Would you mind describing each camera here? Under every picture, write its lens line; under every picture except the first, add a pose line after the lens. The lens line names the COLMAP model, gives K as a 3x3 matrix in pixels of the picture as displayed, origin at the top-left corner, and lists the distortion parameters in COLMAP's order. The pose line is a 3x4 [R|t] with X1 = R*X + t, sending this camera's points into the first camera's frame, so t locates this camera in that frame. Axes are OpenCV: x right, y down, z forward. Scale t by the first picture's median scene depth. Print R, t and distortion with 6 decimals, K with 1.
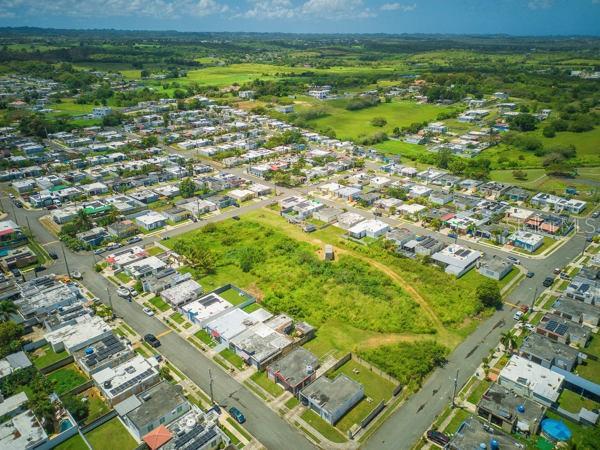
lens RADIAL K [[440.1, 0, 301.2], [0, 440.1, 225.4], [0, 0, 1]] dist [0.079382, -0.067366]
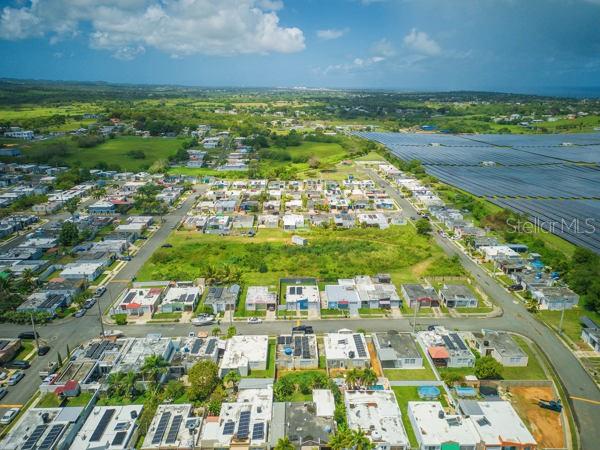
lens RADIAL K [[440.1, 0, 301.2], [0, 440.1, 225.4], [0, 0, 1]] dist [0.079382, -0.067366]
pose [[0.698666, -0.210441, 0.683799, -0.638312], [0.273999, 0.961597, 0.015978, 0.004859], [-0.660901, 0.176197, 0.729496, 0.137725]]
